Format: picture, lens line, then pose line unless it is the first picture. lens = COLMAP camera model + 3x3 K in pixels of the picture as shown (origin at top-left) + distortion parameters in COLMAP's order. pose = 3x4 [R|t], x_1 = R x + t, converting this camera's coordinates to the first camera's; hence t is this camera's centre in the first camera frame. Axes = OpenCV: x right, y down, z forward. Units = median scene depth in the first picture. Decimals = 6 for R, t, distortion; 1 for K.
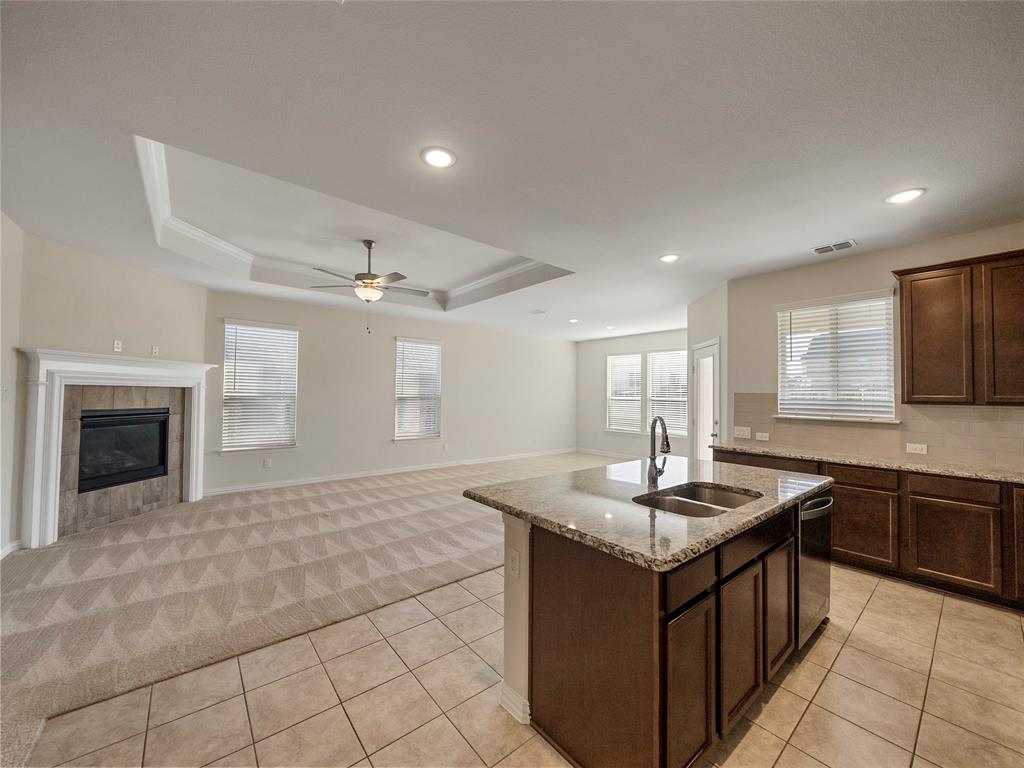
lens RADIAL K [[393.4, 0, 517.1], [0, 393.4, 386.3], [0, 0, 1]] dist [-0.005286, -0.000013]
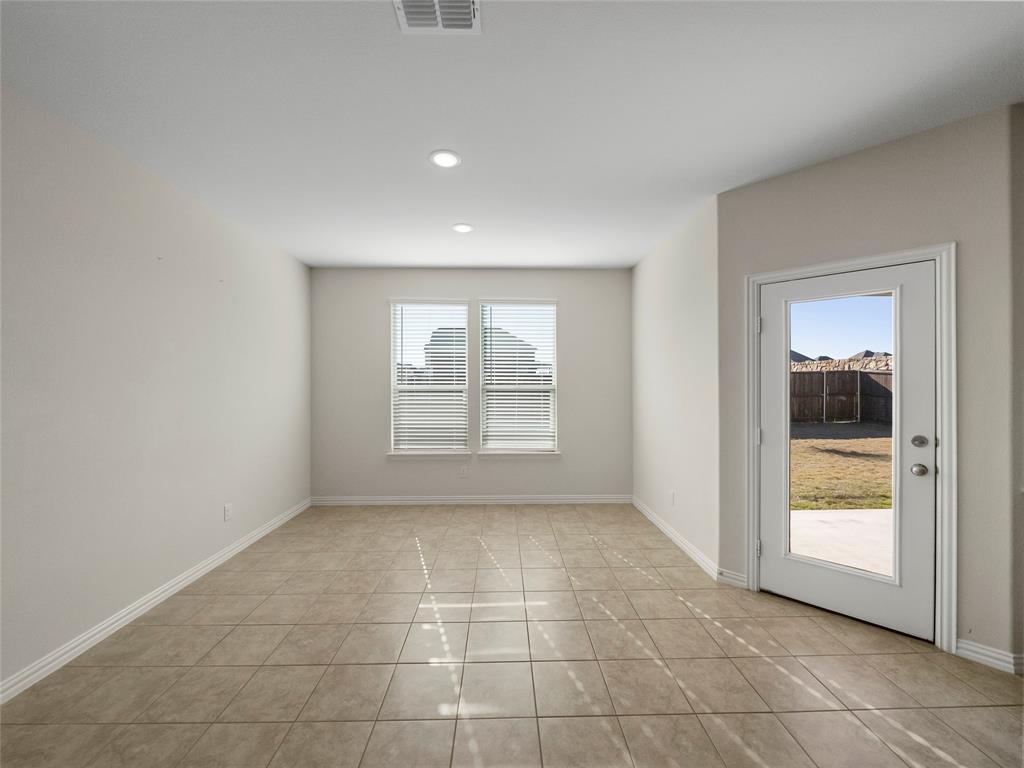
lens RADIAL K [[393.4, 0, 506.7], [0, 393.4, 383.1], [0, 0, 1]] dist [-0.005286, -0.000013]
pose [[0.630520, -0.015215, 0.776024, -0.140605], [-0.005000, 0.999707, 0.023663, 0.022424], [-0.776157, -0.018800, 0.630259, 1.265794]]
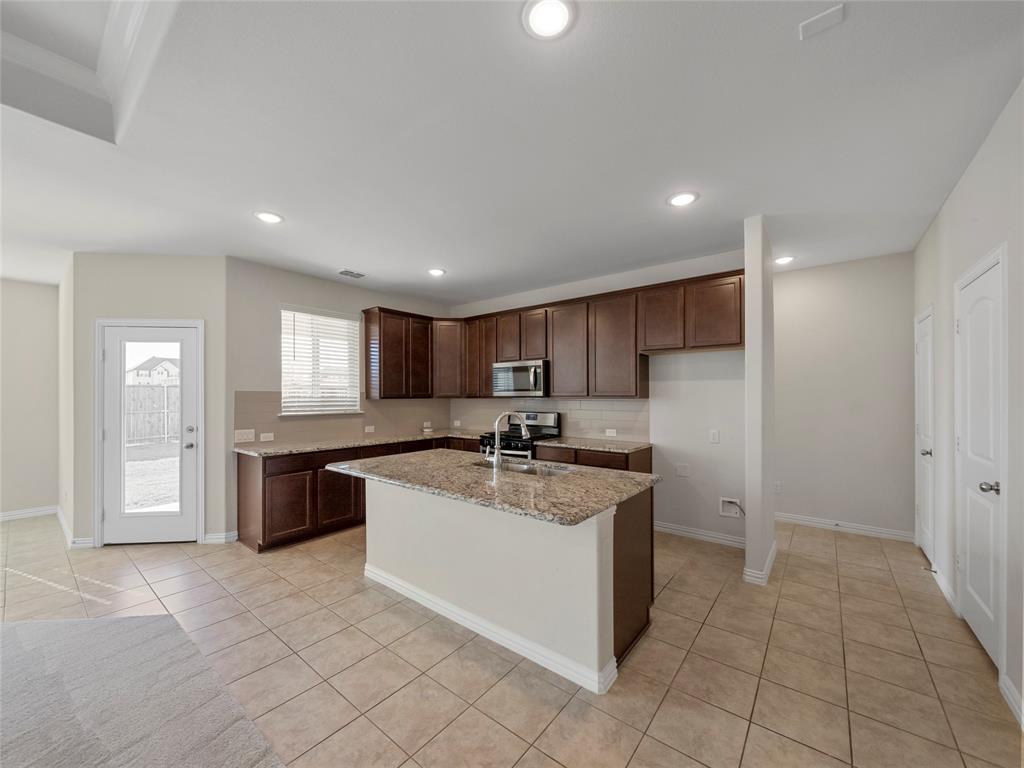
lens RADIAL K [[393.4, 0, 512.0], [0, 393.4, 394.0], [0, 0, 1]] dist [-0.005286, -0.000013]
pose [[-0.191100, -0.007446, 0.981542, -0.431170], [-0.018613, 0.999819, 0.003961, 0.008951], [-0.981394, -0.017512, -0.191204, 0.616948]]
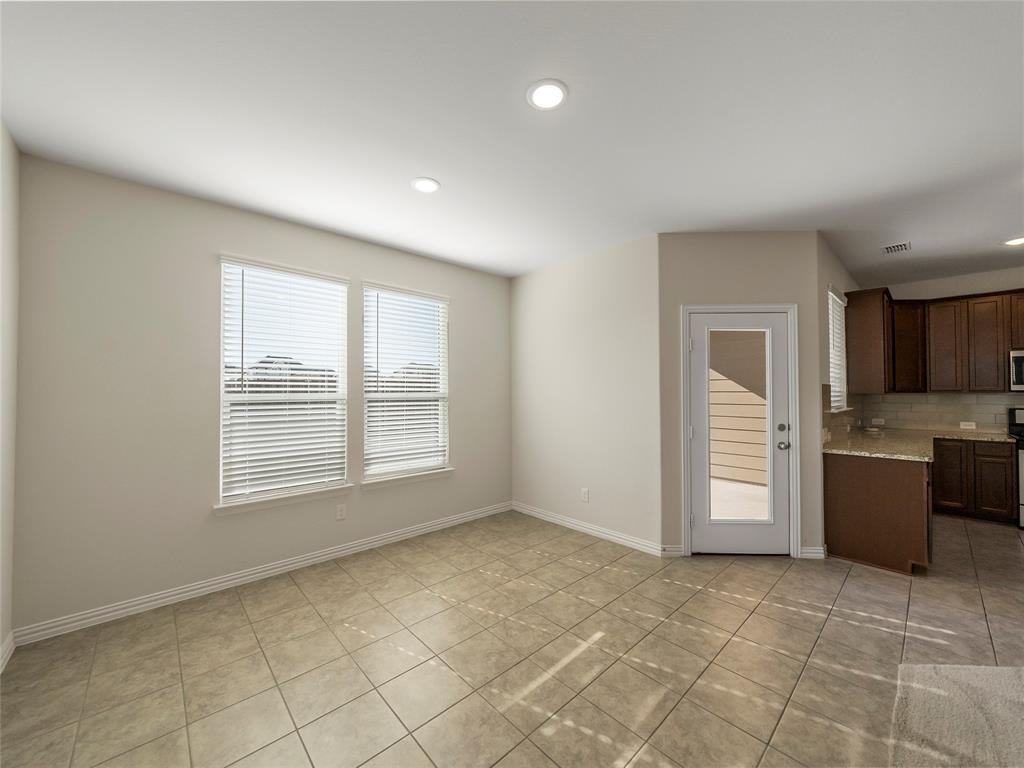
lens RADIAL K [[393.4, 0, 498.8], [0, 393.4, 385.4], [0, 0, 1]] dist [-0.005286, -0.000013]
pose [[-0.037527, -0.002022, 0.999294, -0.180556], [-0.018854, 0.999821, 0.001315, 0.031815], [-0.999118, -0.018792, -0.037559, 1.770024]]
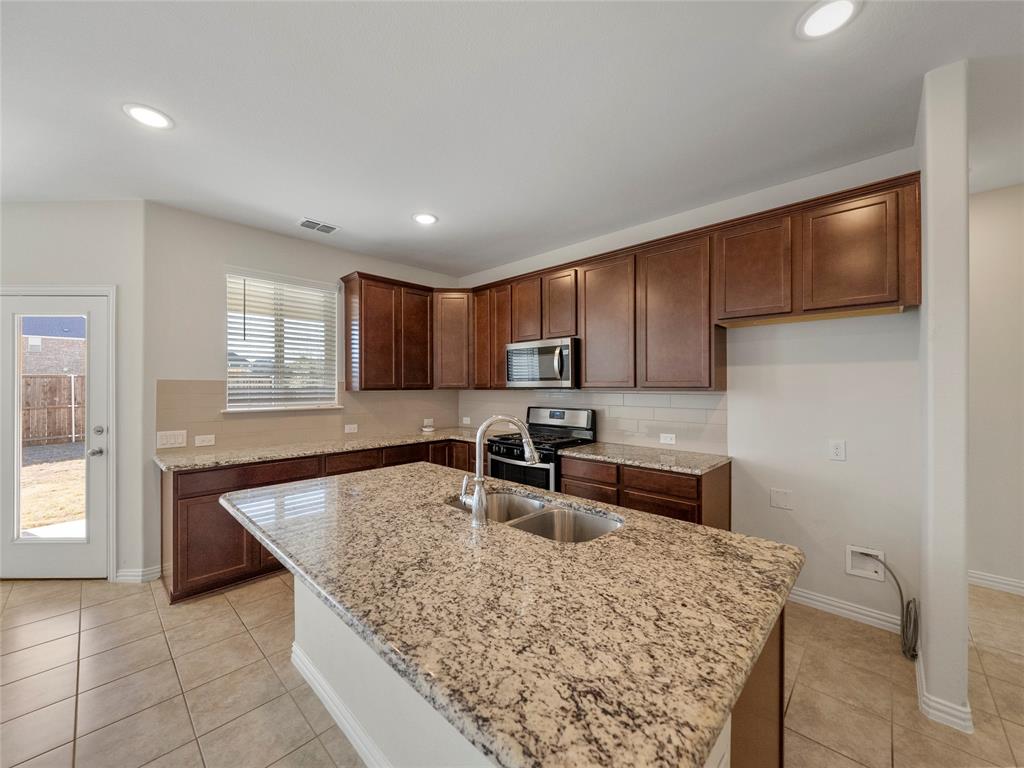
lens RADIAL K [[393.4, 0, 512.3], [0, 393.4, 386.3], [0, 0, 1]] dist [-0.005286, -0.000013]
pose [[-0.105475, -0.011322, 0.994358, -0.157842], [-0.019357, 0.999769, 0.009331, 0.010635], [-0.994234, -0.018263, -0.105669, 0.527533]]
